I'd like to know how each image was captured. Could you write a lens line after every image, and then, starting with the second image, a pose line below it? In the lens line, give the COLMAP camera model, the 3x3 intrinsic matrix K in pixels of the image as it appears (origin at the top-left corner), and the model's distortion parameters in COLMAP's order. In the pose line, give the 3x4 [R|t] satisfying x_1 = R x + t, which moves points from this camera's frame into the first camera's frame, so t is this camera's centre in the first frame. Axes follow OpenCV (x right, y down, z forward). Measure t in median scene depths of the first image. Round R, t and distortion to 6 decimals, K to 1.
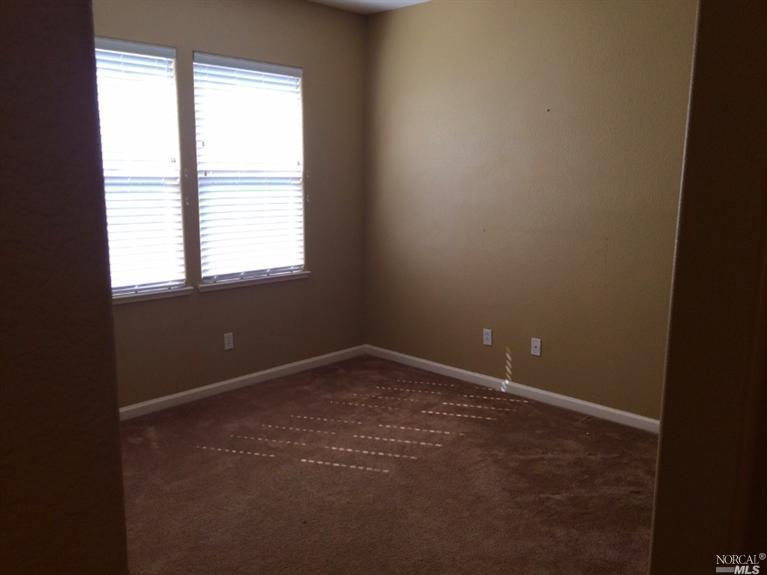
lens RADIAL K [[656.0, 0, 383.0], [0, 656.0, 286.0], [0, 0, 1]] dist [0.068172, -0.087218]
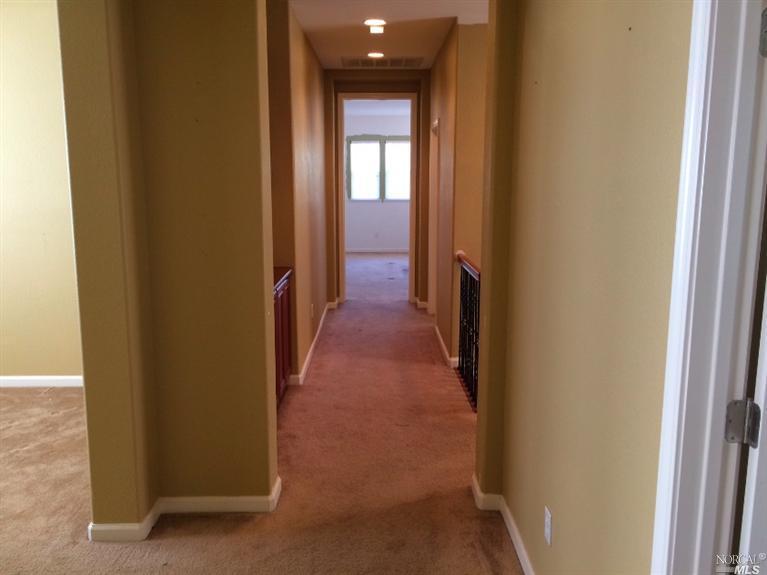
lens RADIAL K [[656.0, 0, 380.7], [0, 656.0, 287.9], [0, 0, 1]] dist [0.068172, -0.087218]
pose [[0.719613, -0.128129, 0.682451, -0.055542], [0.126447, 0.990575, 0.052646, 0.043467], [-0.682765, 0.048409, 0.729033, -0.313008]]
